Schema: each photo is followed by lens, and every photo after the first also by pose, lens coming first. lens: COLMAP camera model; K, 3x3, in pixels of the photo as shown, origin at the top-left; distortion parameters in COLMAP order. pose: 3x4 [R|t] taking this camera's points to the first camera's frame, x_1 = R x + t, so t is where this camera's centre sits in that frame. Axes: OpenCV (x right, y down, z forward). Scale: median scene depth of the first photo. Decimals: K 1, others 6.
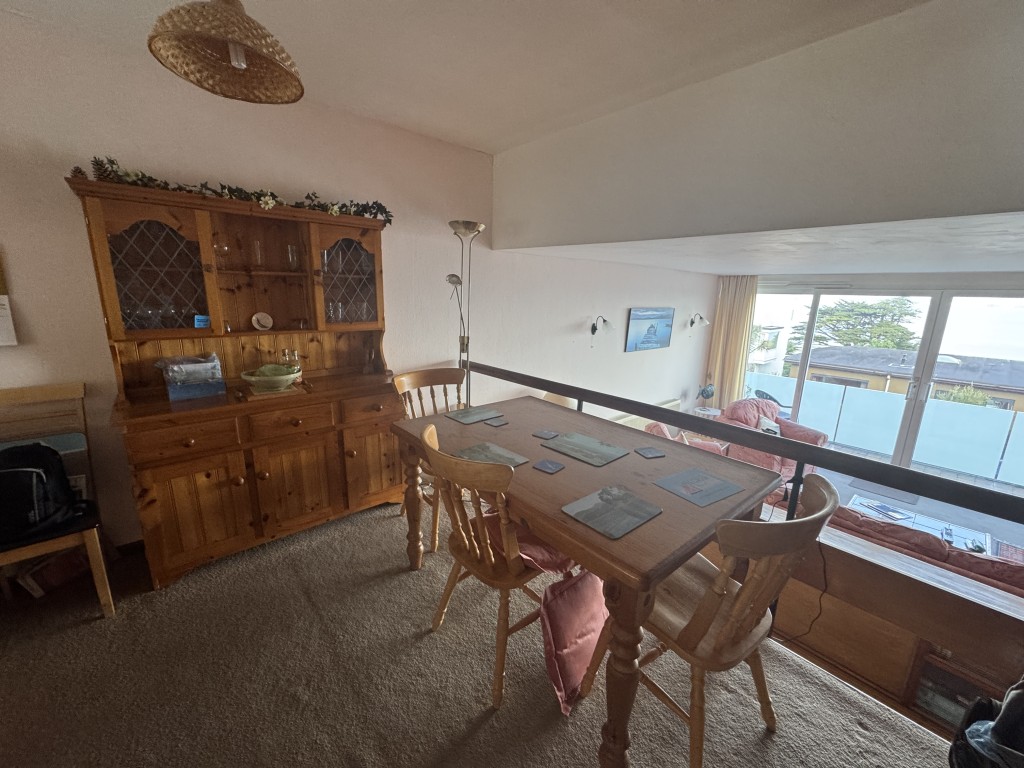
lens RADIAL K [[408.1, 0, 511.8], [0, 408.1, 382.7], [0, 0, 1]] dist [-0.002458, -0.000045]
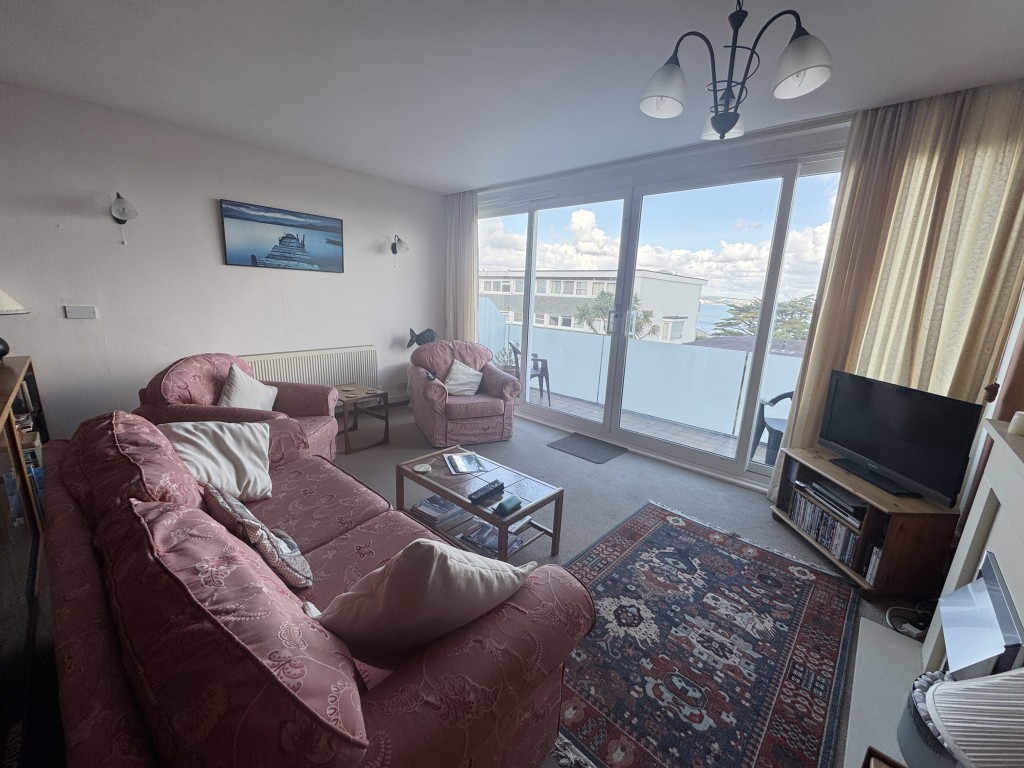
lens RADIAL K [[408.1, 0, 513.8], [0, 408.1, 386.2], [0, 0, 1]] dist [-0.002458, -0.000045]
pose [[0.992457, -0.009329, 0.122238, 0.654908], [0.007785, 0.999884, 0.013103, 0.125534], [-0.122346, -0.012053, 0.992414, 0.220274]]
